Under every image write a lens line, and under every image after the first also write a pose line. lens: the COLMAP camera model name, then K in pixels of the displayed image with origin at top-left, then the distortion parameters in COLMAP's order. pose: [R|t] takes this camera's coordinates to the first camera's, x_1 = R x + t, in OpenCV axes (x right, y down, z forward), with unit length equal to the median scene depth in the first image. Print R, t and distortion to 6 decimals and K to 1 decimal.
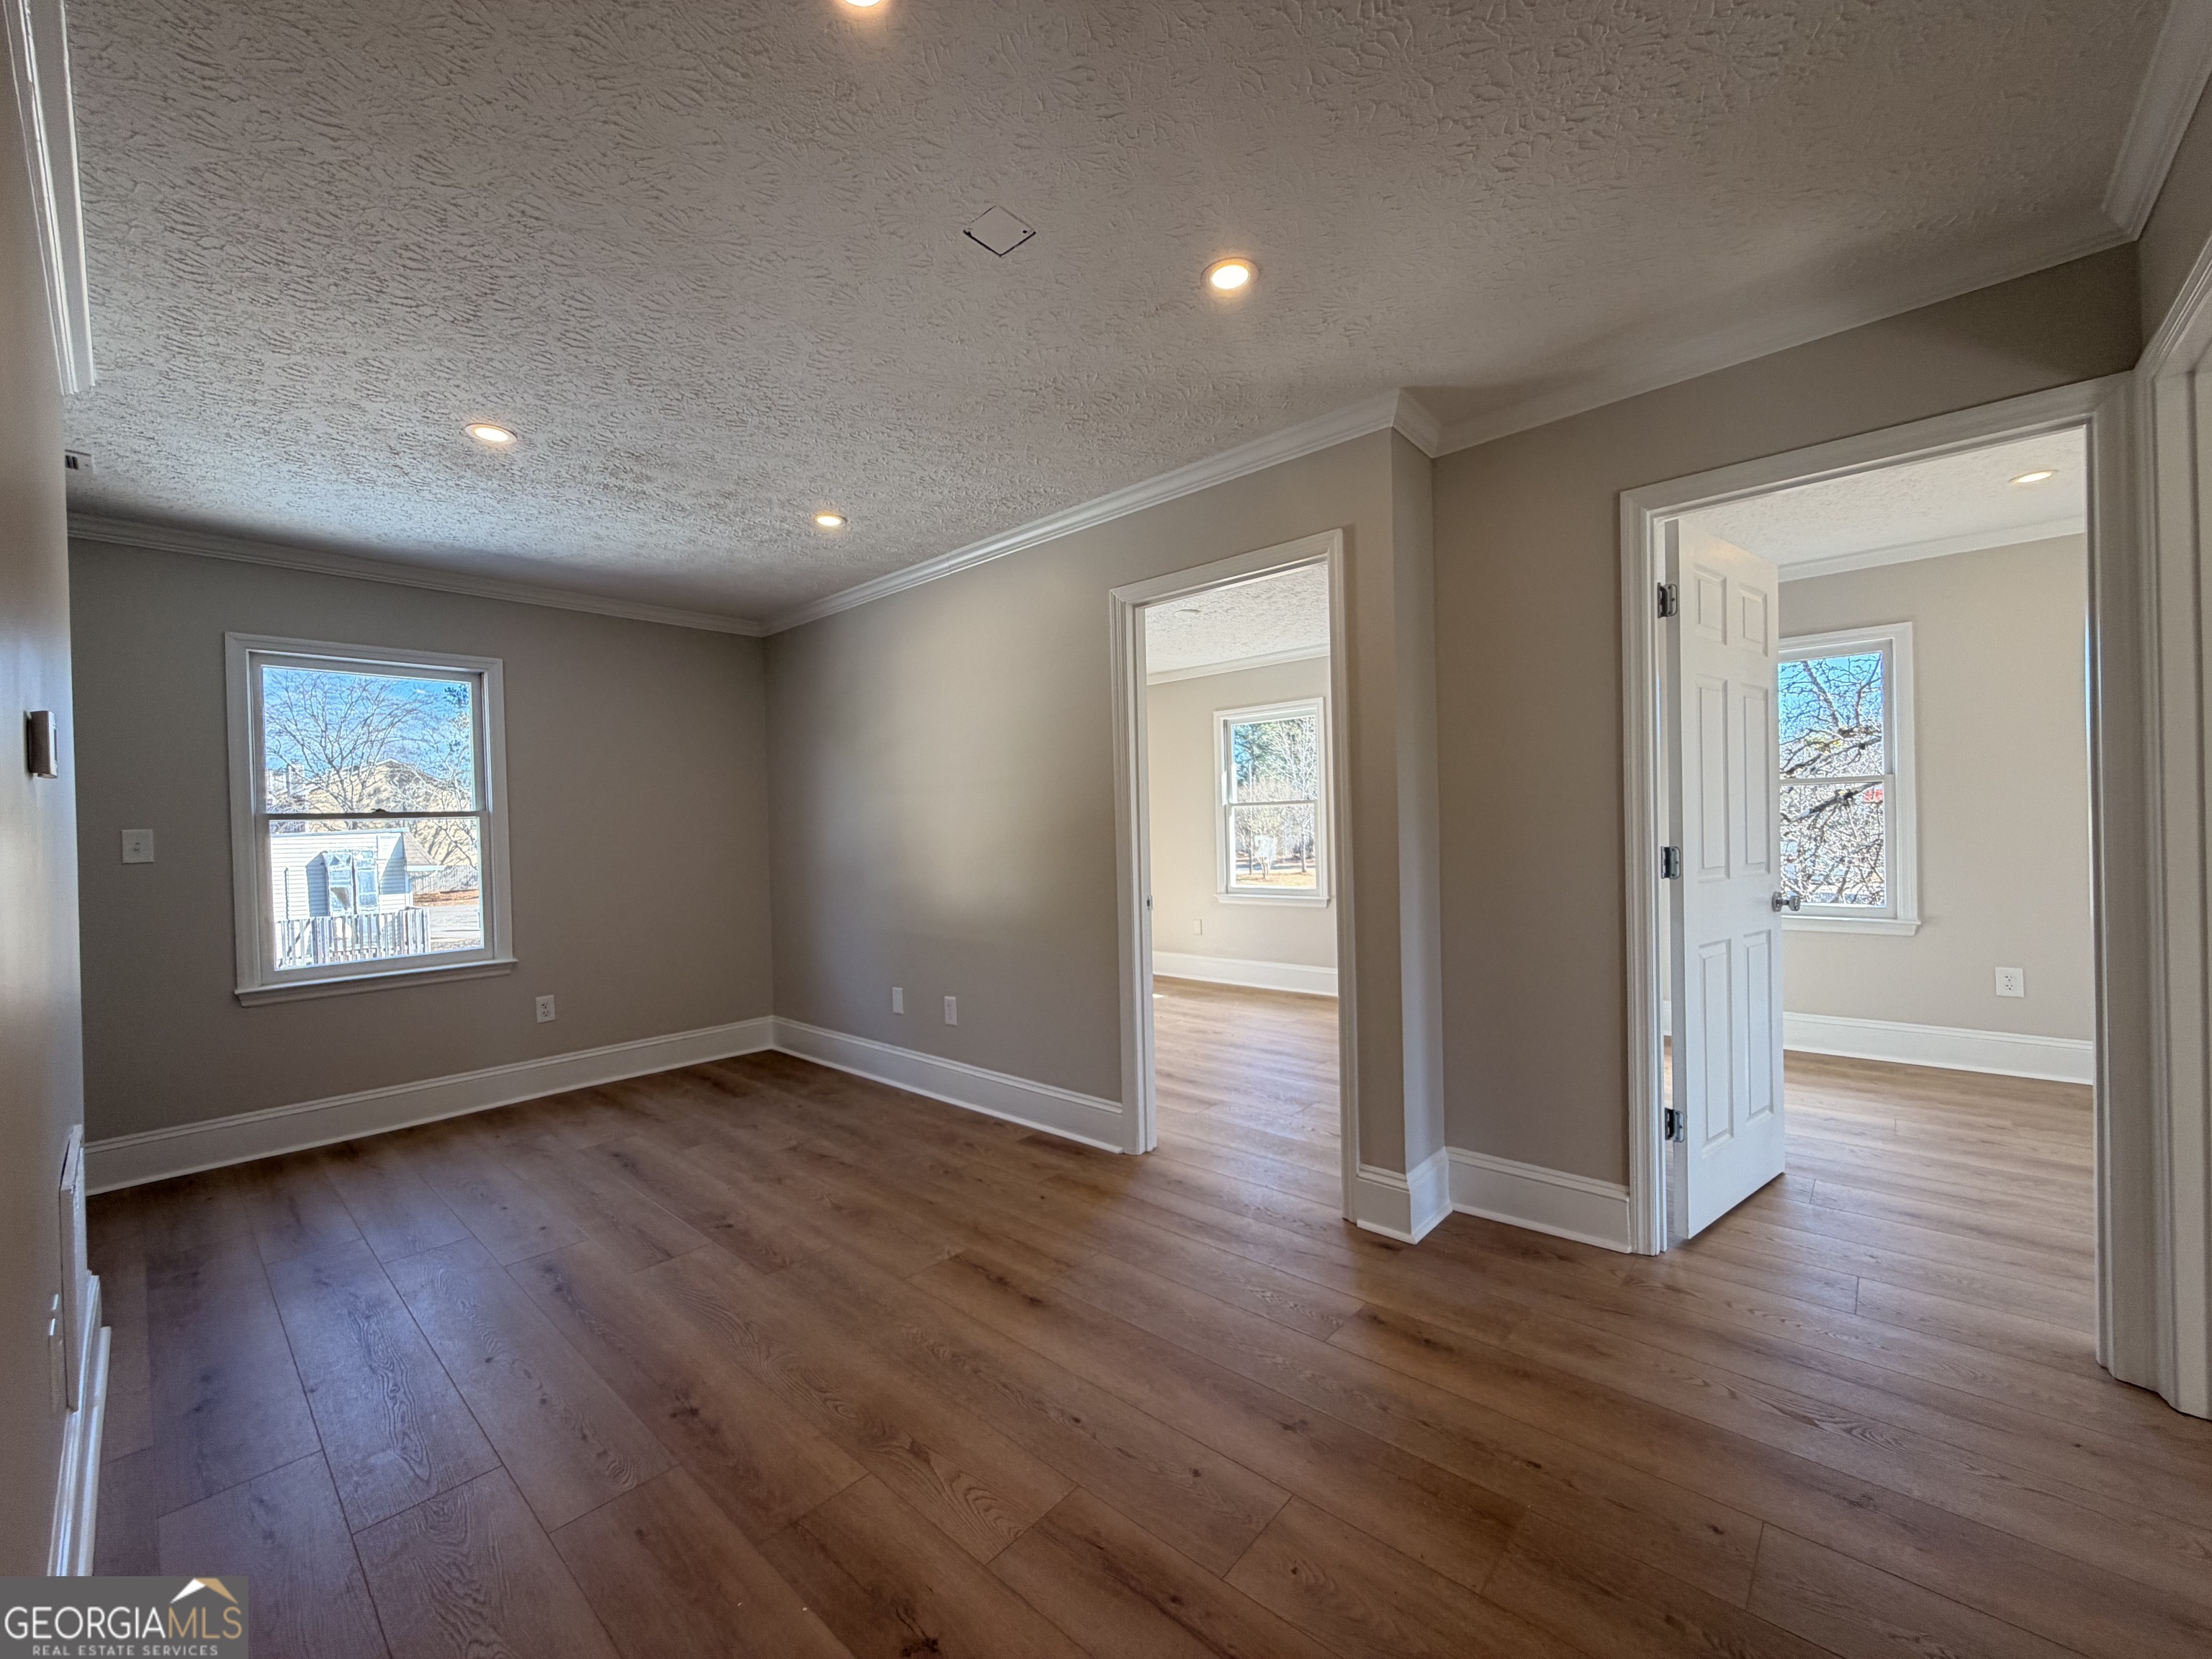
lens RADIAL K [[885.6, 0, 1113.2], [0, 885.6, 833.0], [0, 0, 1]] dist [-0.000419, -0.000086]
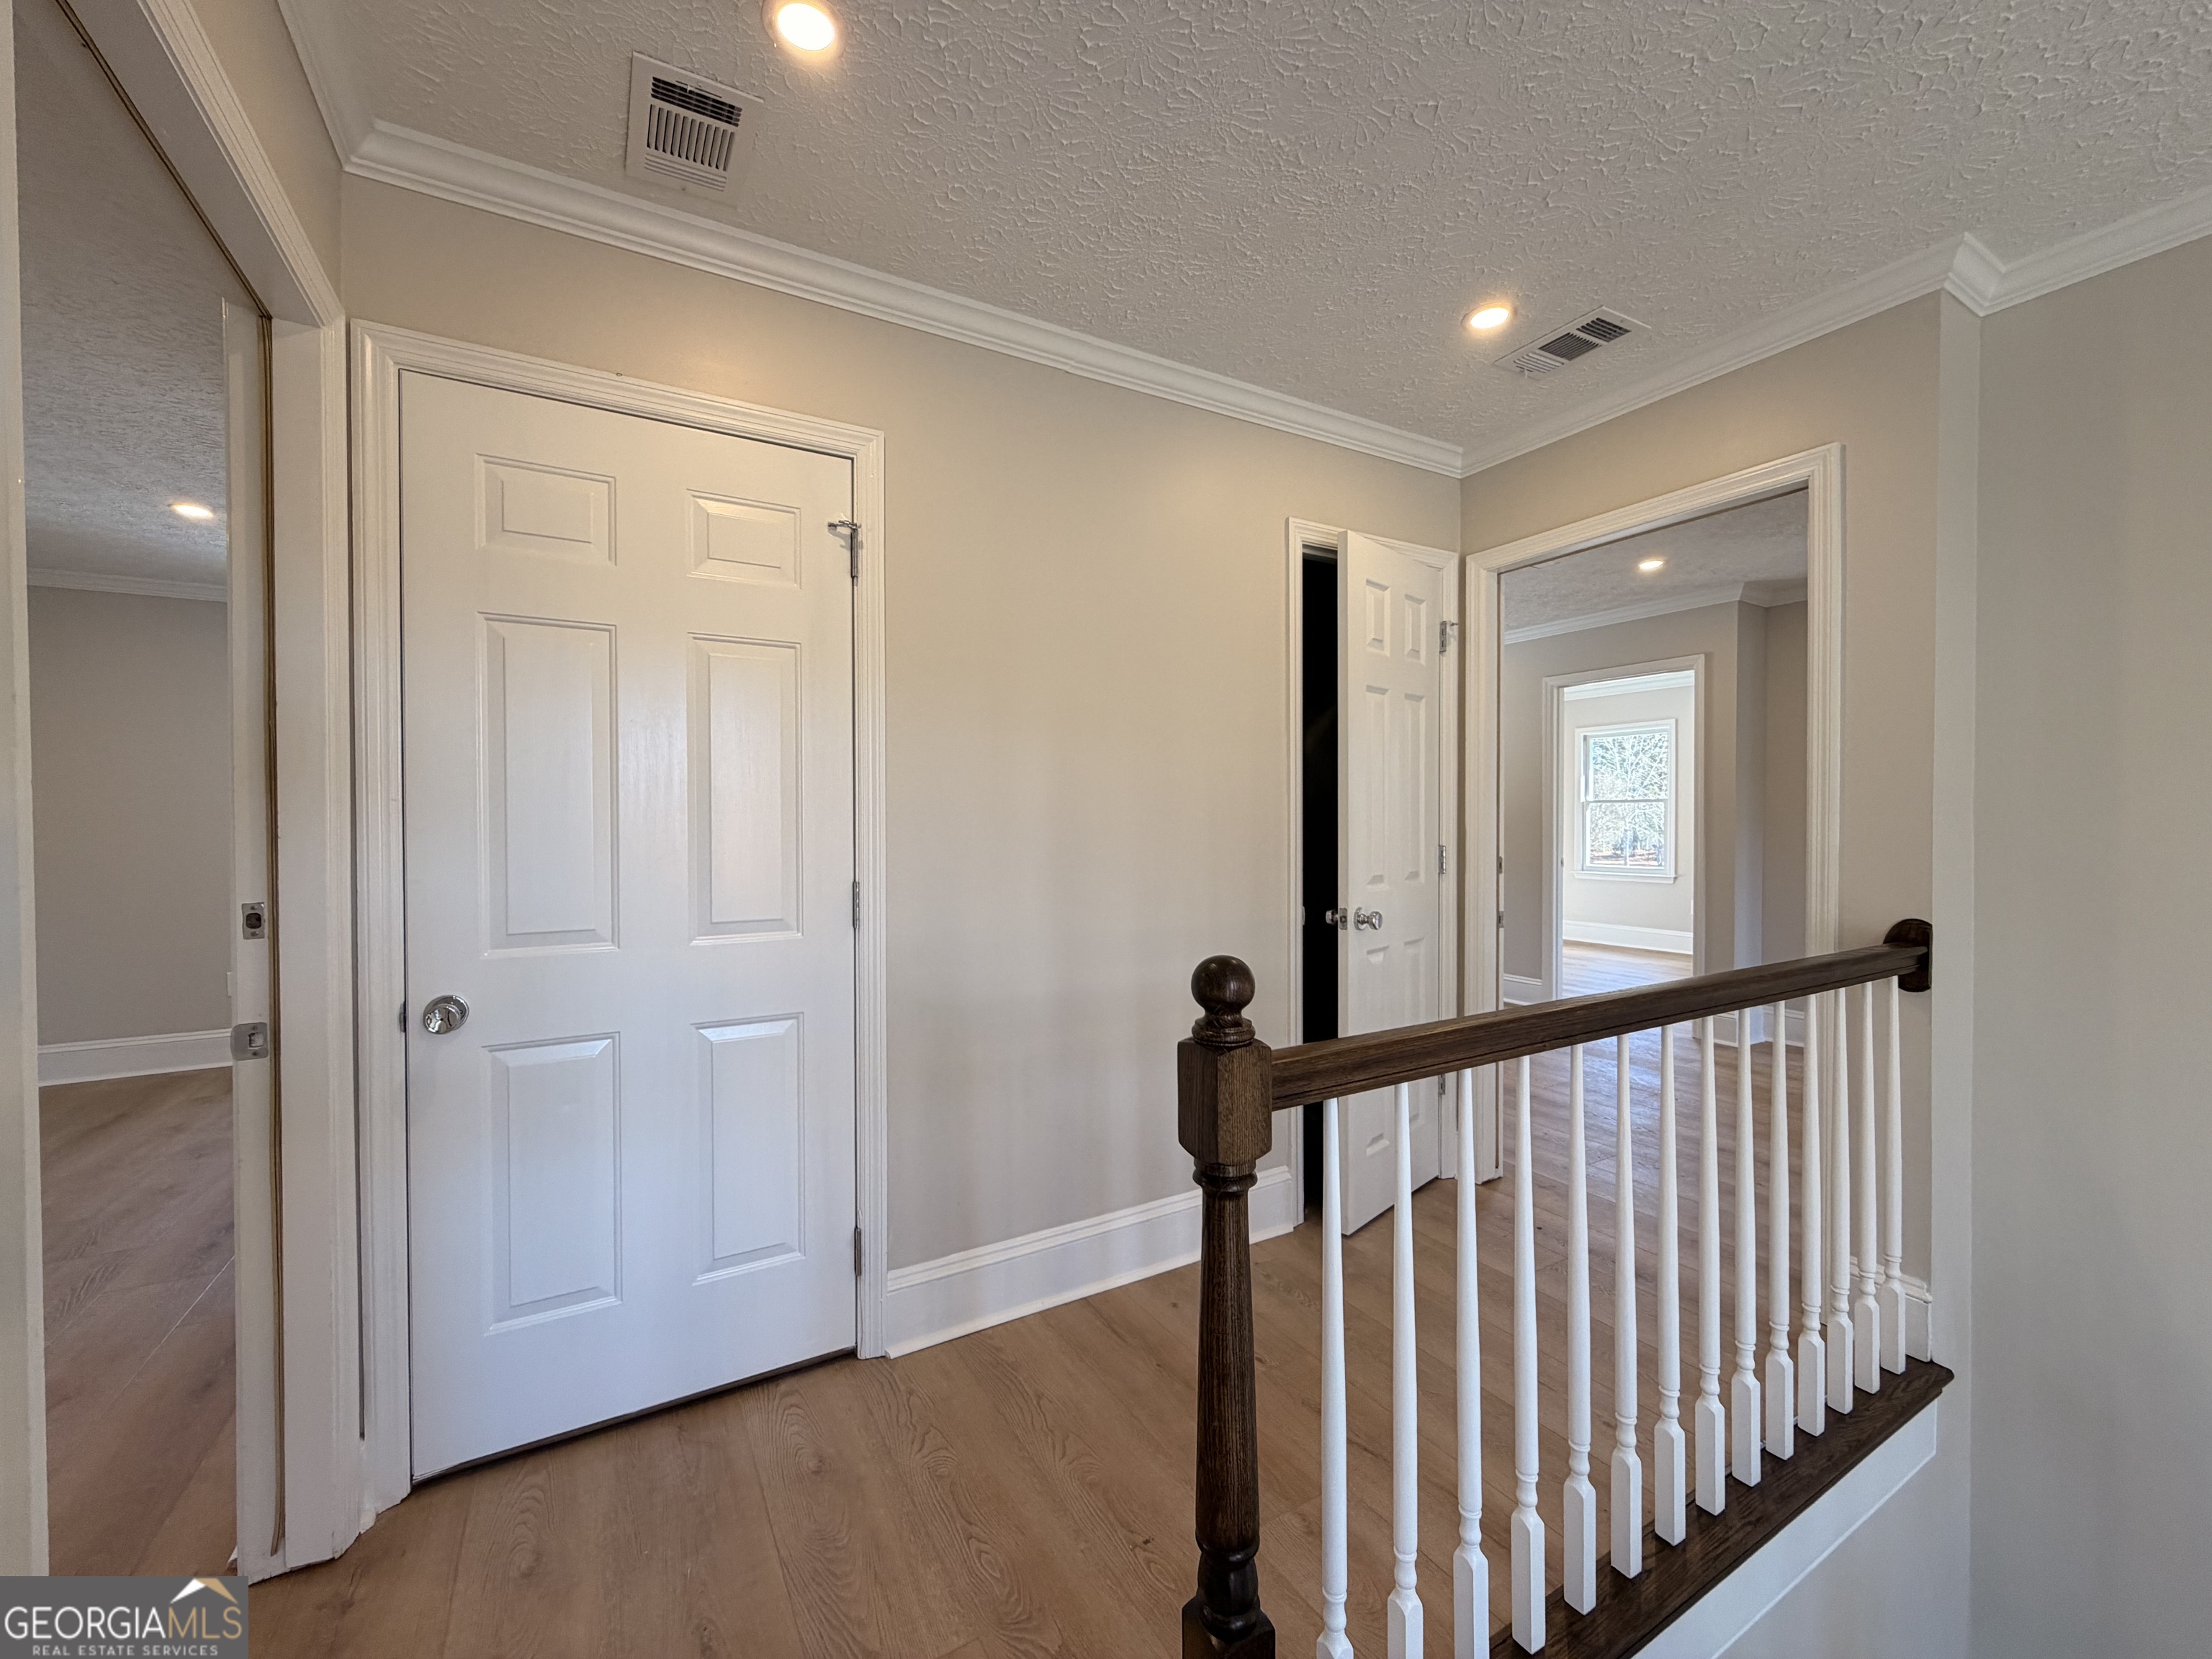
lens RADIAL K [[885.6, 0, 1091.9], [0, 885.6, 826.3], [0, 0, 1]] dist [-0.000419, -0.000086]
pose [[0.946146, 0.023927, -0.322856, -0.129820], [-0.021737, 0.999710, 0.010387, 0.006472], [0.323011, -0.002809, 0.946391, -0.437275]]
